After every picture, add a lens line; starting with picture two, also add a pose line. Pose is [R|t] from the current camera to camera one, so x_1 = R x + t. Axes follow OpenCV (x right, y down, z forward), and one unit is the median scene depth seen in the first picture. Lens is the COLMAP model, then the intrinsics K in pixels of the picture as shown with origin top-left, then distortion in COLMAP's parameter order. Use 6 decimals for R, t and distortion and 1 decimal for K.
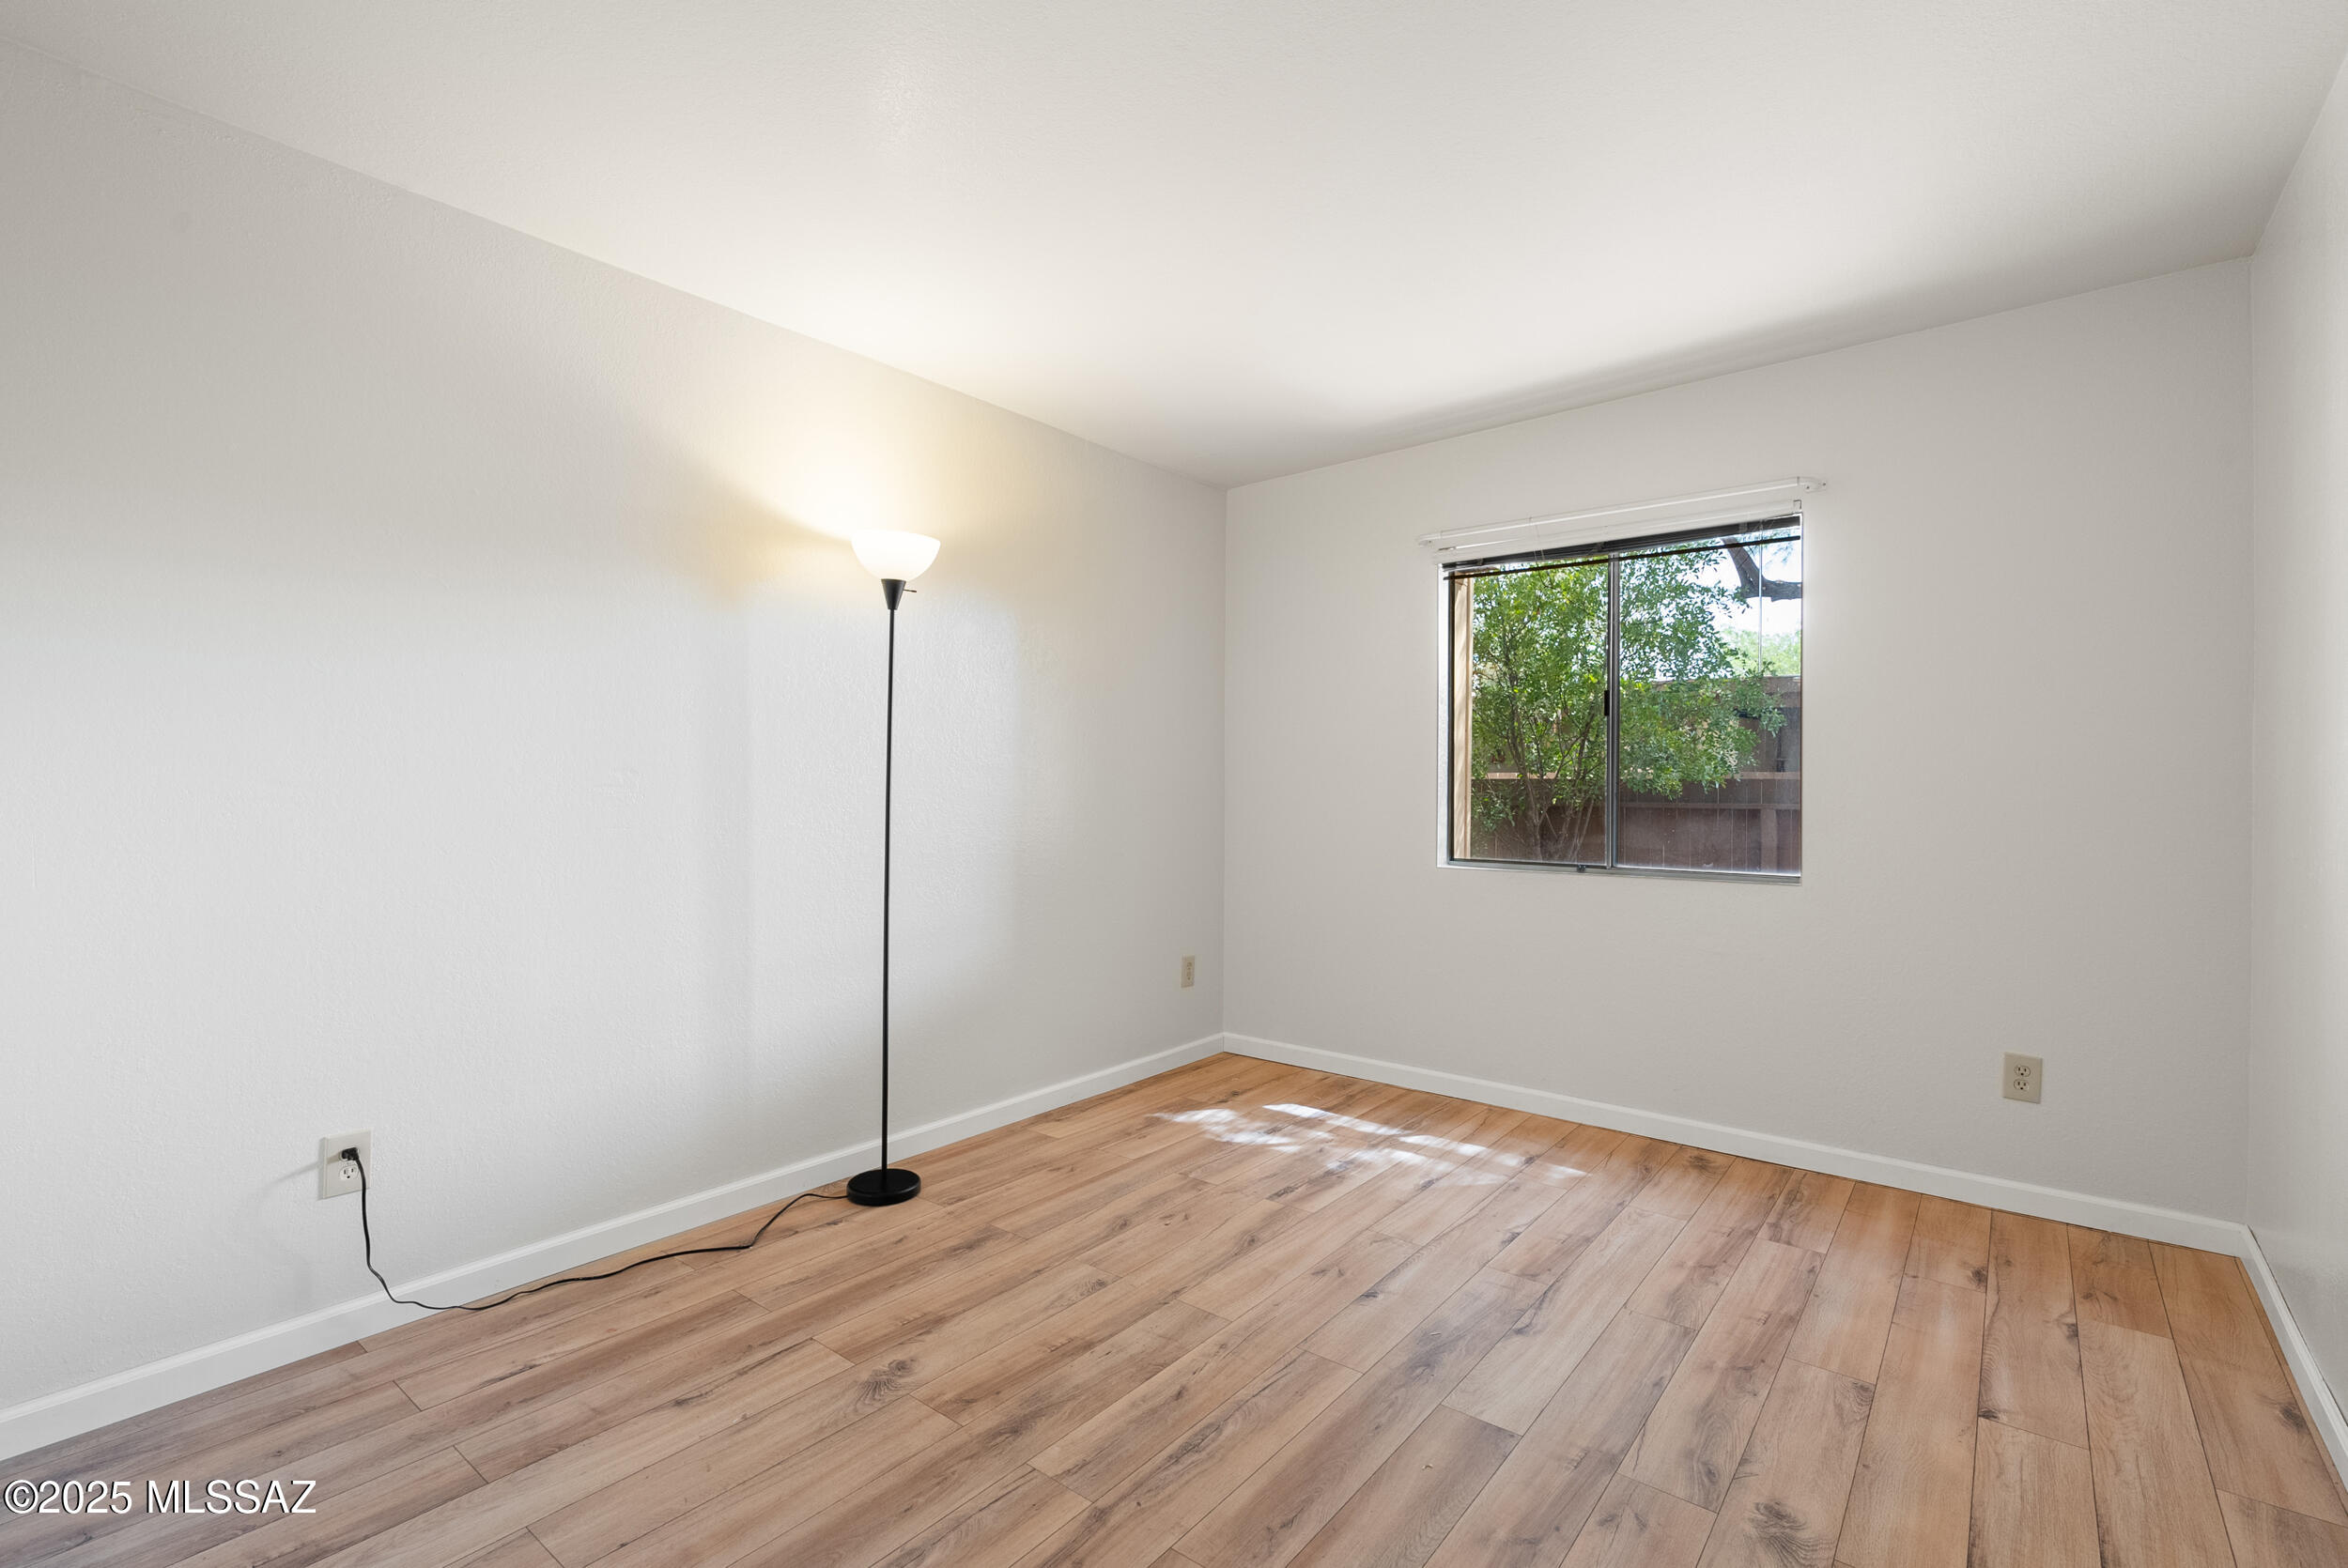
lens RADIAL K [[1073.9, 0, 1164.6], [0, 1073.9, 779.2], [0, 0, 1]] dist [-0.005074, 0.001413]
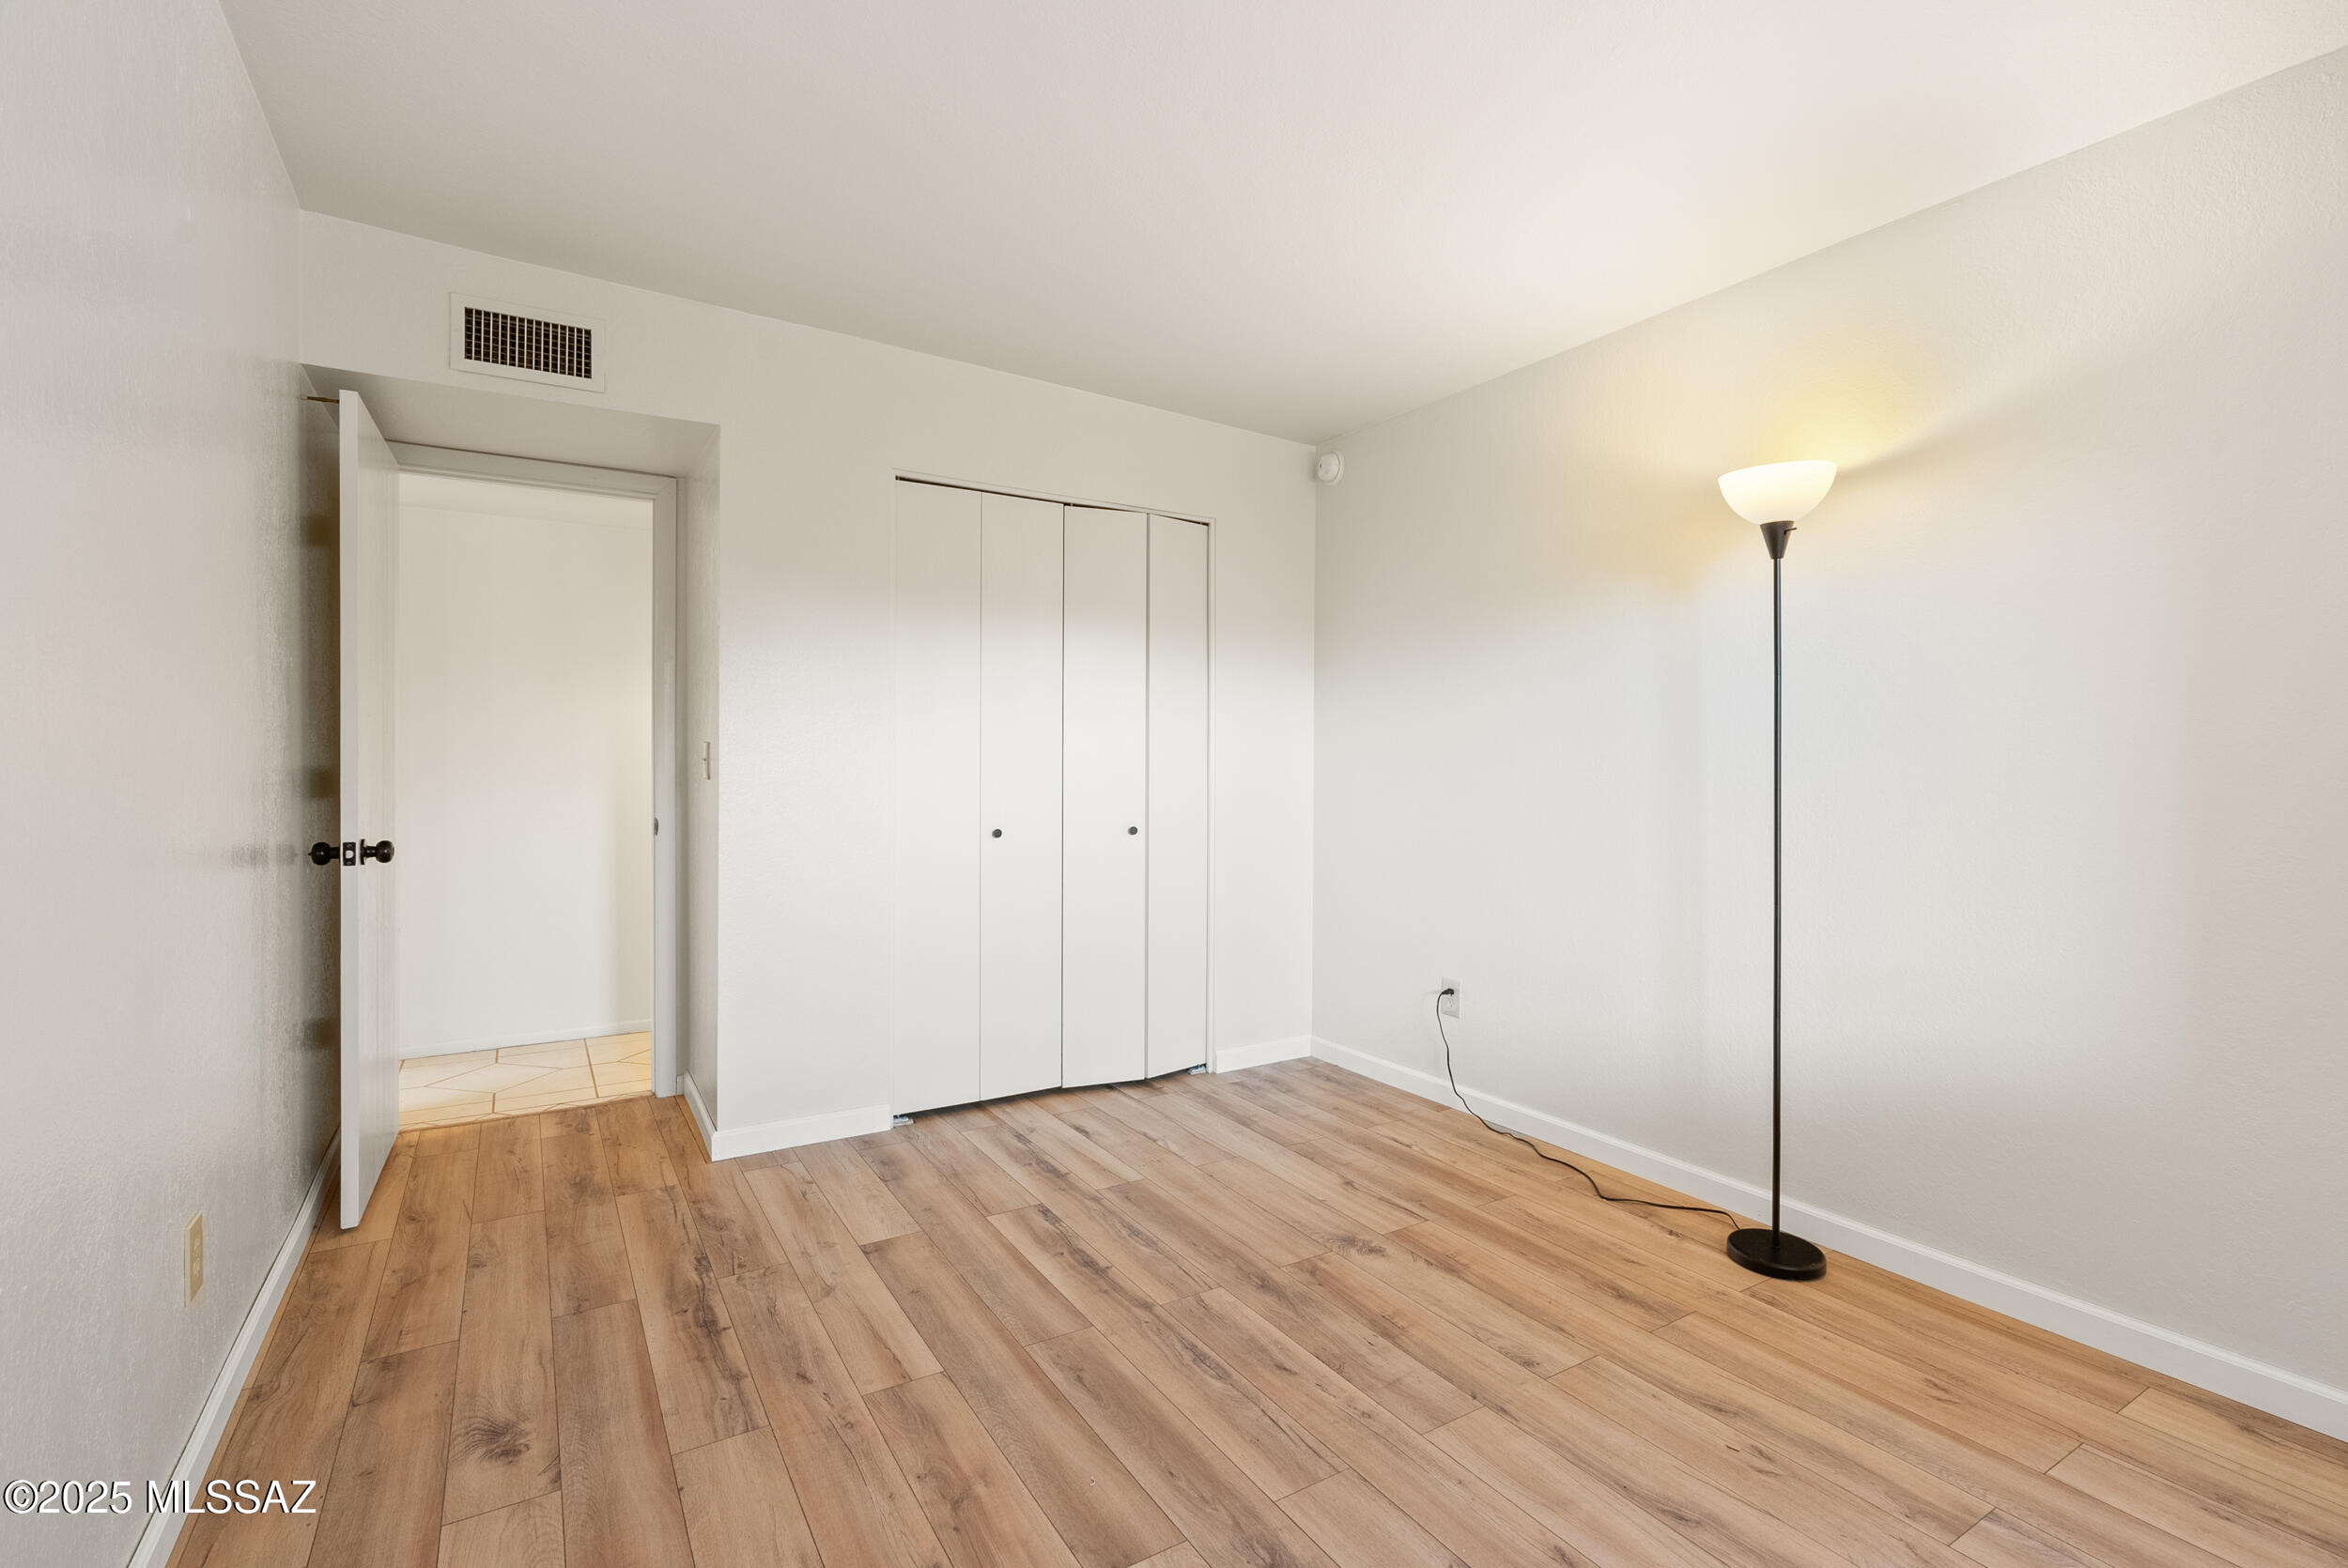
lens RADIAL K [[1073.9, 0, 1187.3], [0, 1073.9, 765.2], [0, 0, 1]] dist [-0.005074, 0.001413]
pose [[-0.334099, -0.006223, -0.942517, 0.894803], [-0.006148, 0.999971, -0.004423, 0.009816], [0.942518, 0.004317, -0.334128, 1.119190]]
